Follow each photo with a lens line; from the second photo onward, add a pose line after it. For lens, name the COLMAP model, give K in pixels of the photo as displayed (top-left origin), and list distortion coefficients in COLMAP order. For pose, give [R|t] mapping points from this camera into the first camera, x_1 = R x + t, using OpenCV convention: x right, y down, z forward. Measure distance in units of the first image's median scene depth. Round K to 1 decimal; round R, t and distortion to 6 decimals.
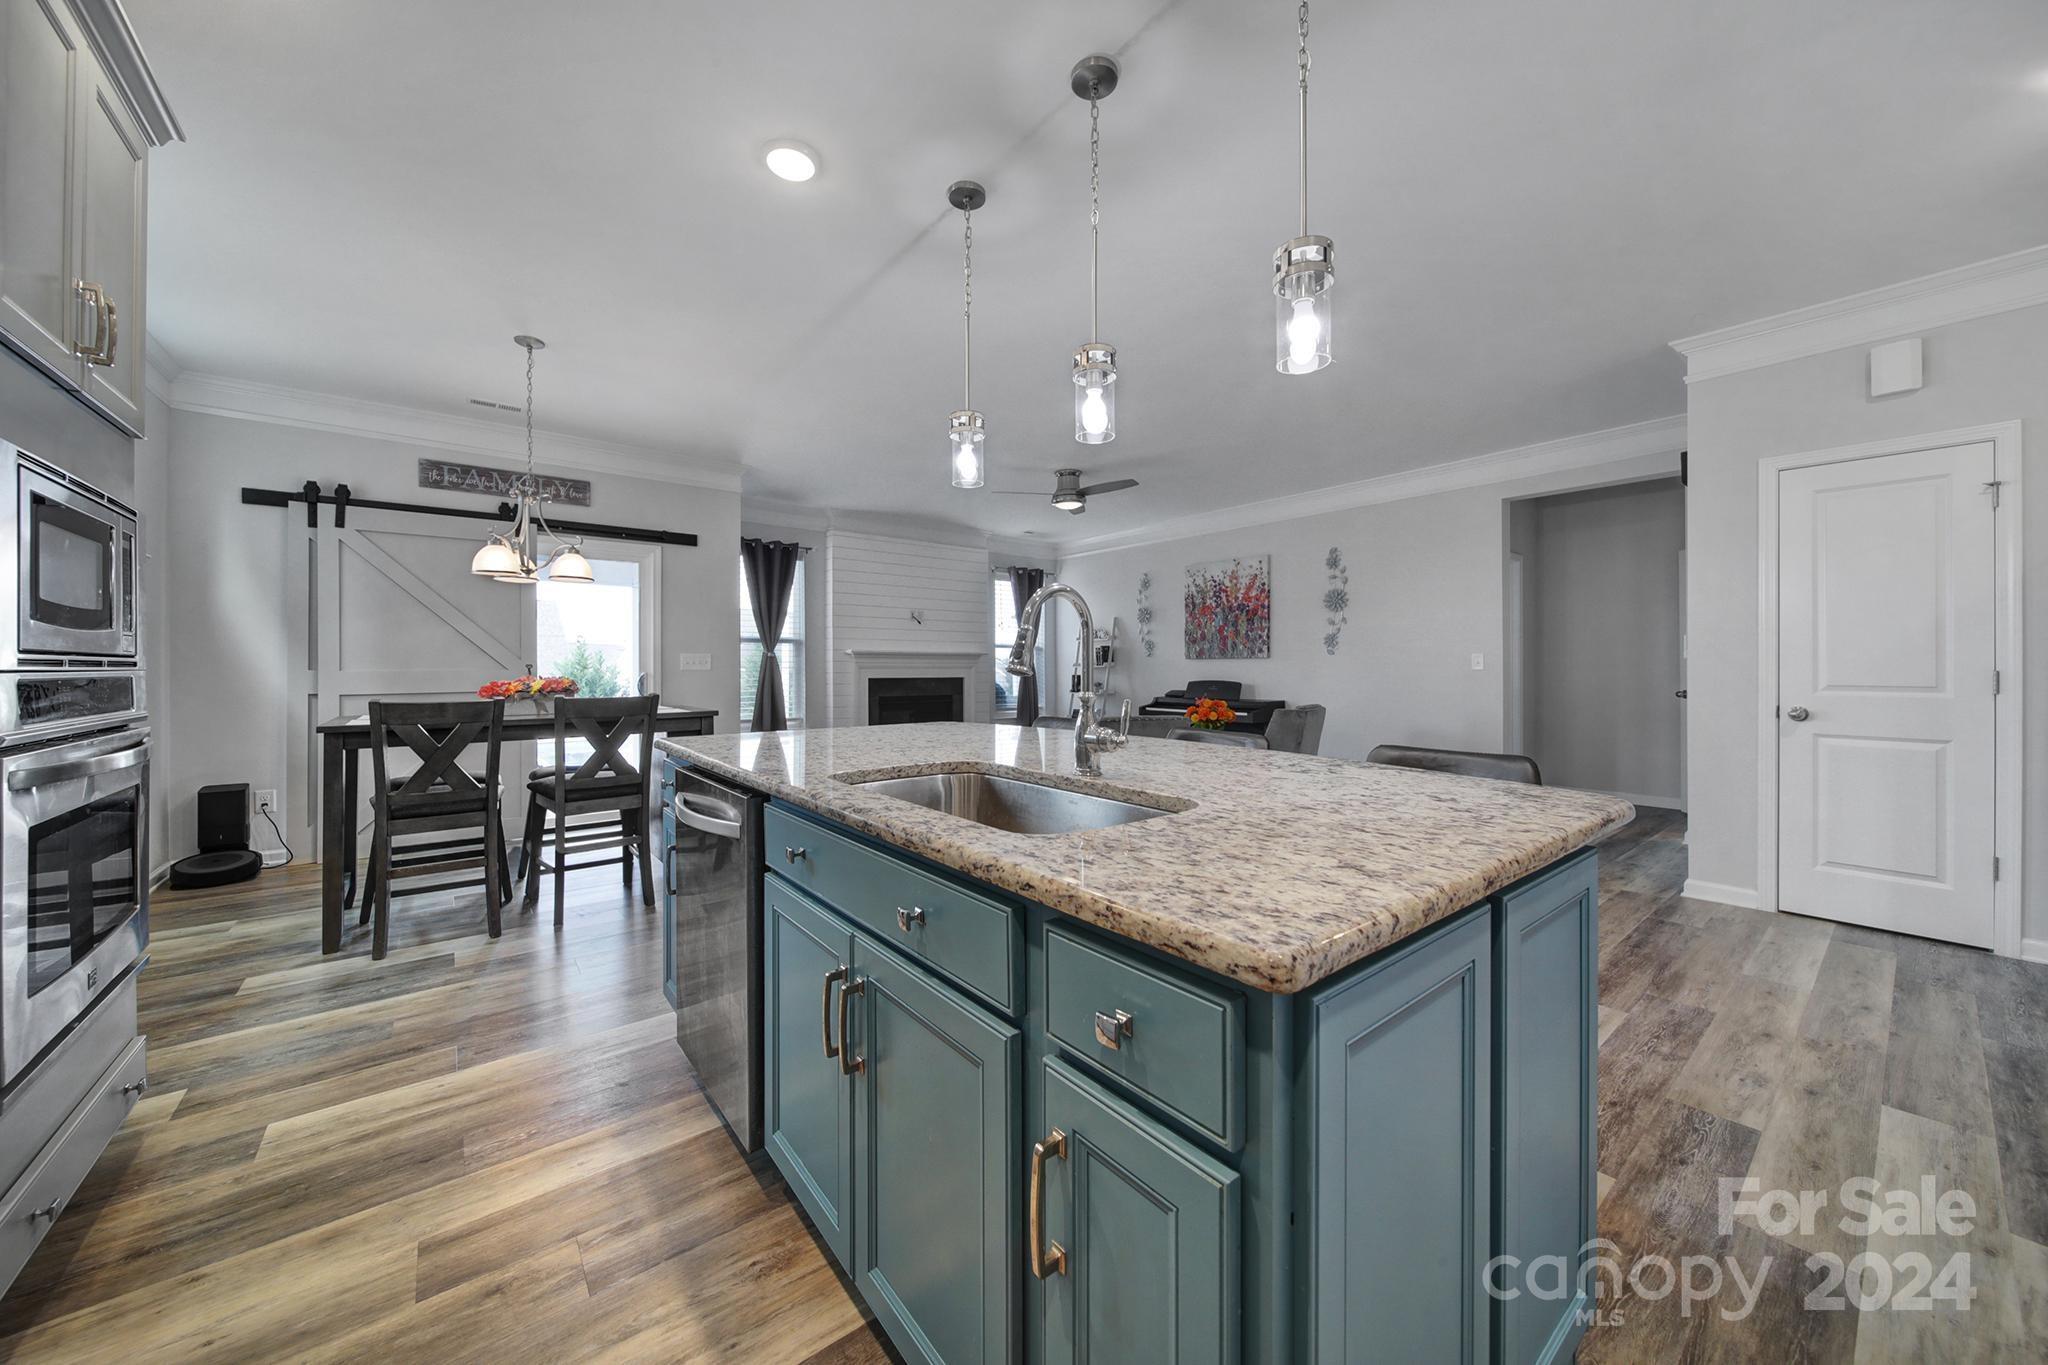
lens RADIAL K [[721.9, 0, 1024.0], [0, 721.9, 667.6], [0, 0, 1]] dist [-0.002792, -0.000887]
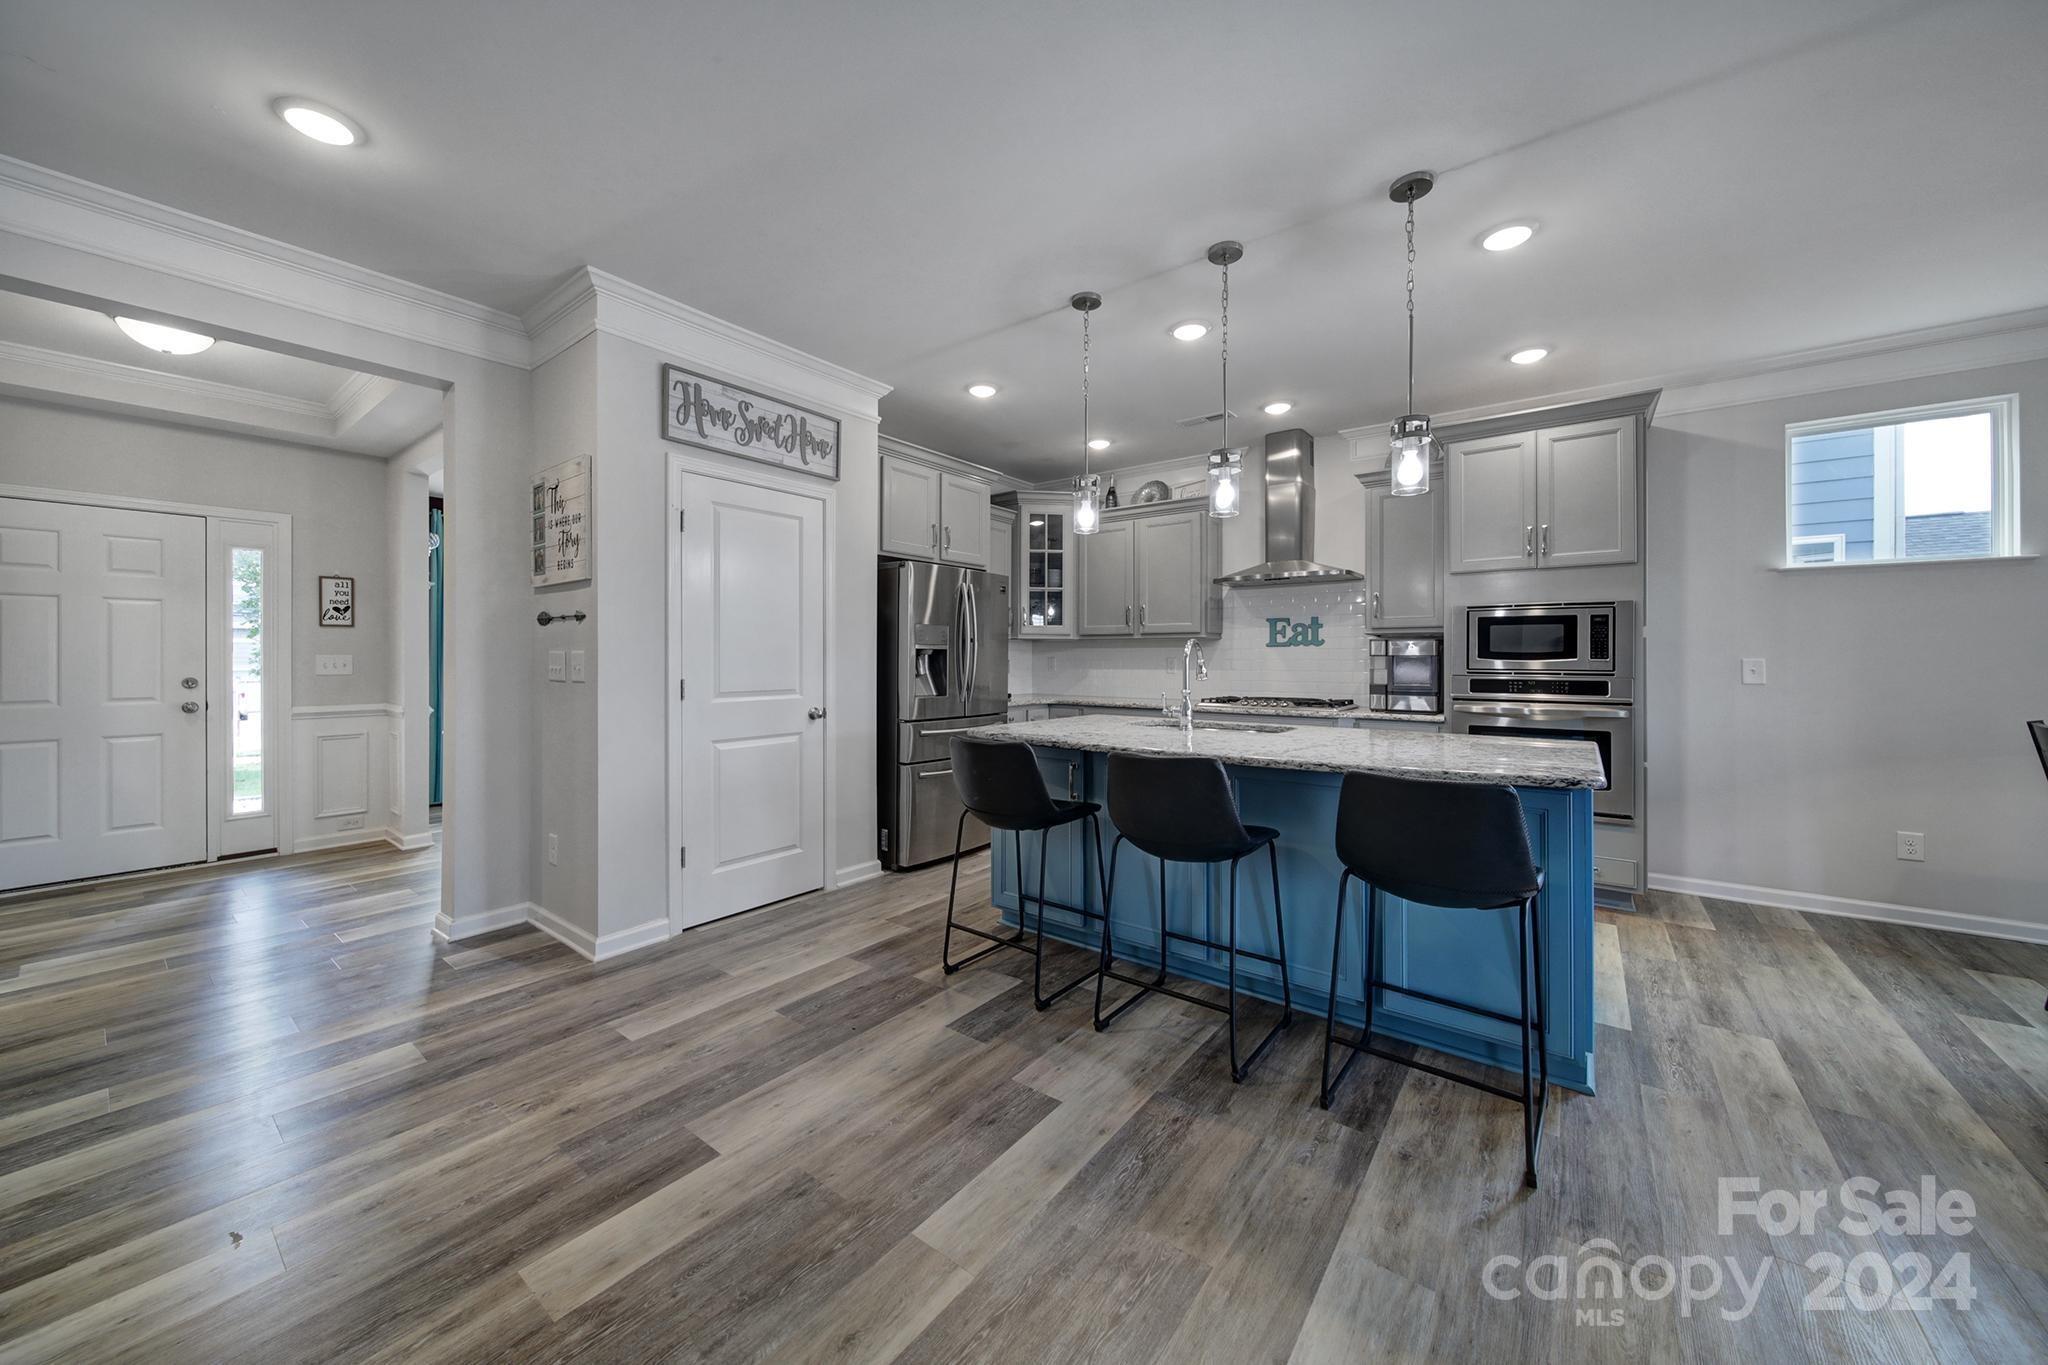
lens RADIAL K [[721.9, 0, 1020.2], [0, 721.9, 658.9], [0, 0, 1]] dist [-0.002792, -0.000887]
pose [[-0.970986, -0.000867, -0.239134, 0.229207], [-0.002194, 0.999984, 0.005280, -0.013430], [0.239125, 0.005652, -0.970972, 0.634682]]
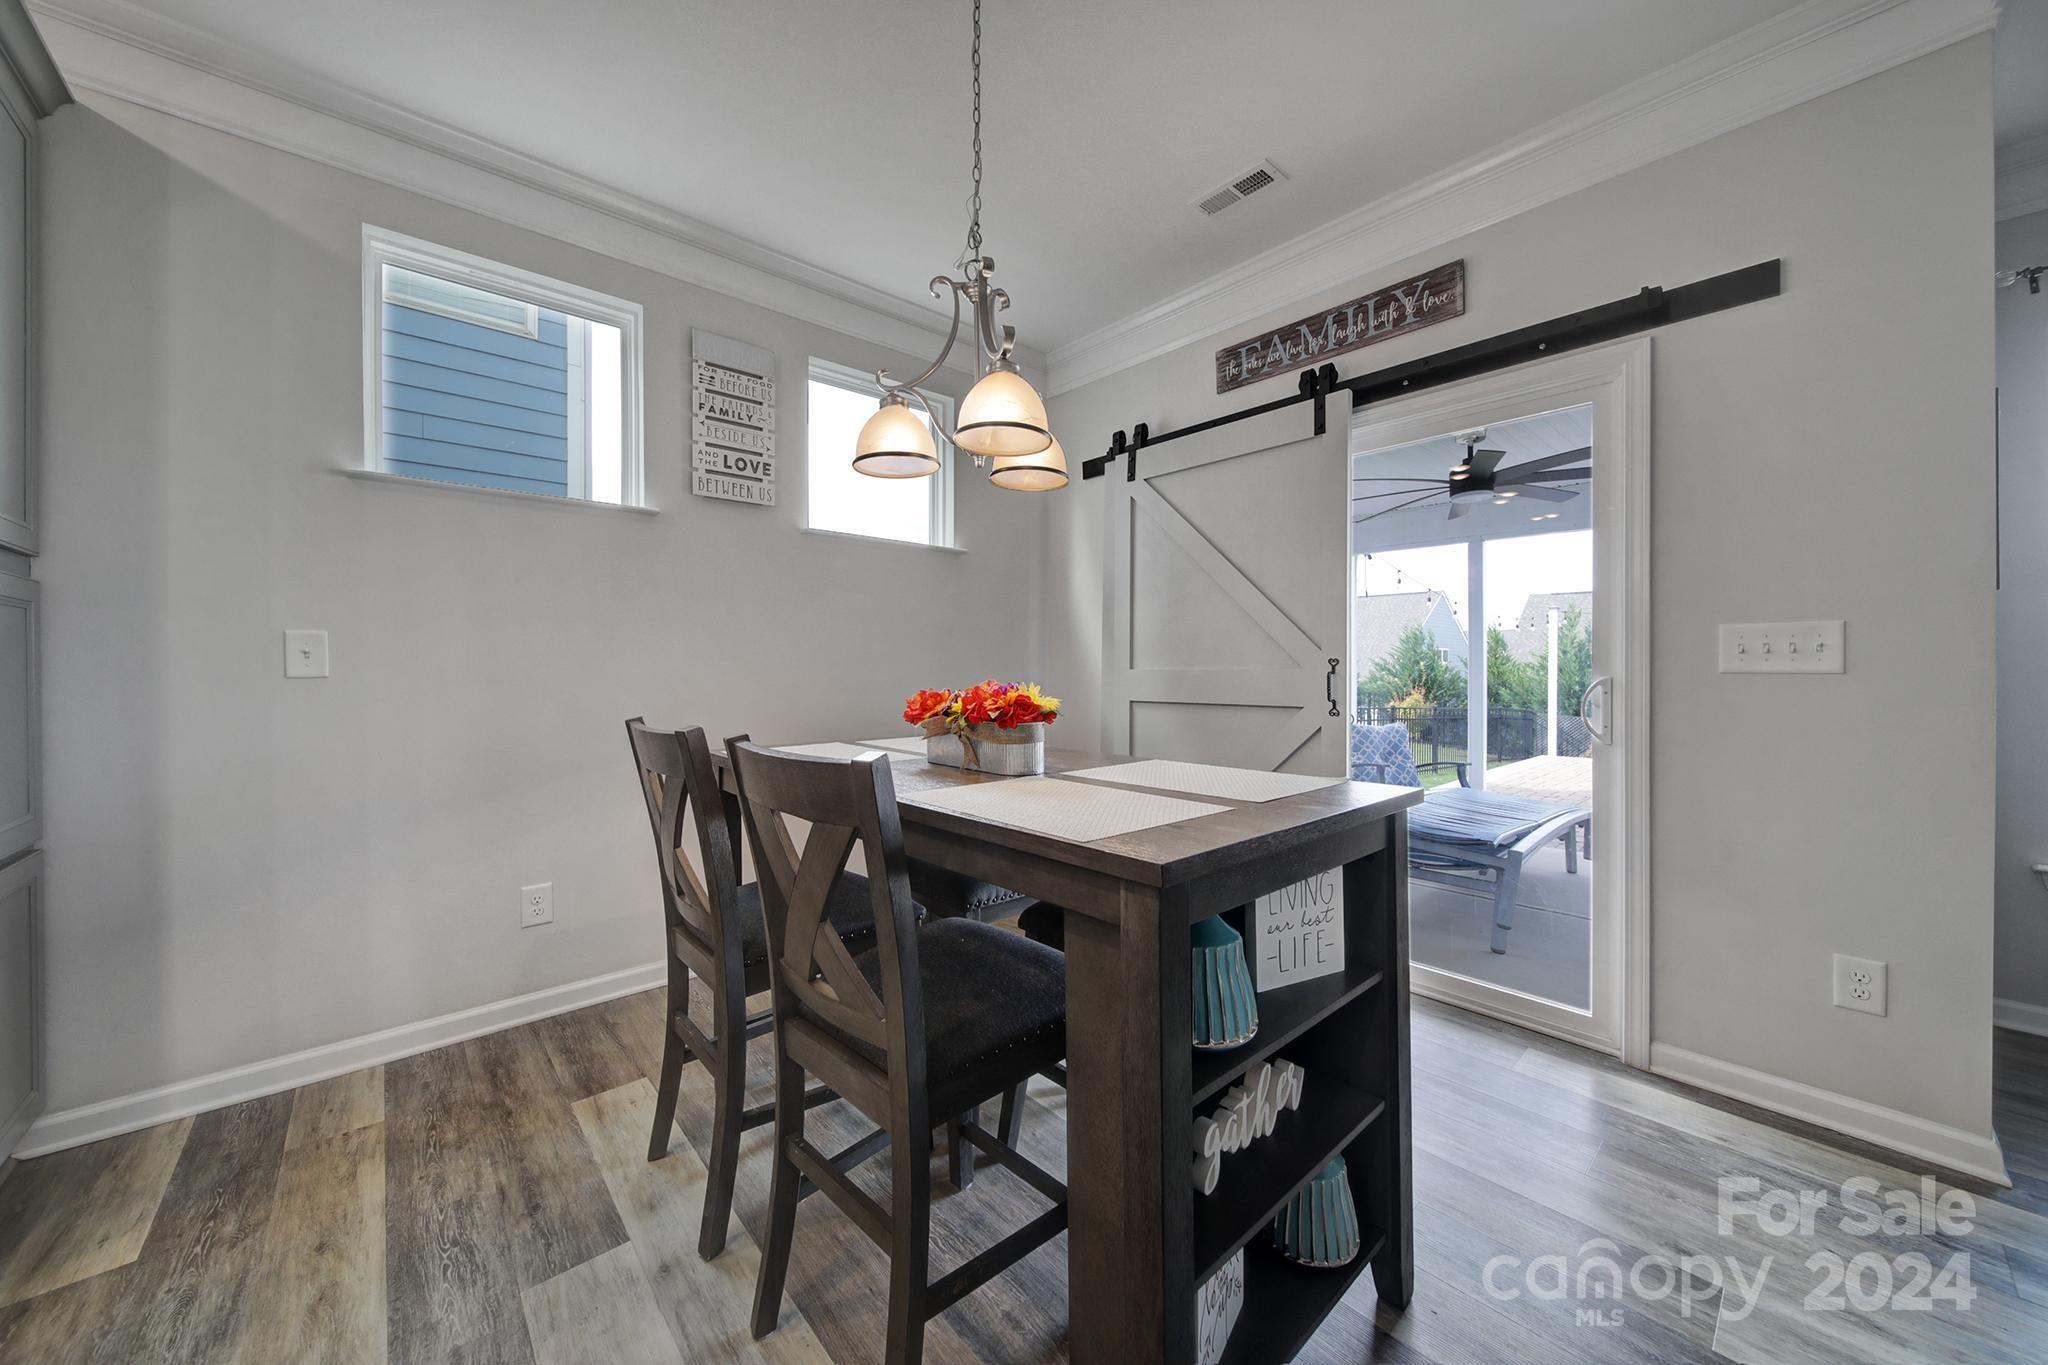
lens RADIAL K [[721.9, 0, 1028.6], [0, 721.9, 670.8], [0, 0, 1]] dist [-0.002792, -0.000887]
pose [[0.059015, 0.002267, -0.998255, -0.119883], [-0.002558, 0.999994, 0.002119, 0.002594], [0.998254, 0.002429, 0.059021, 0.518482]]
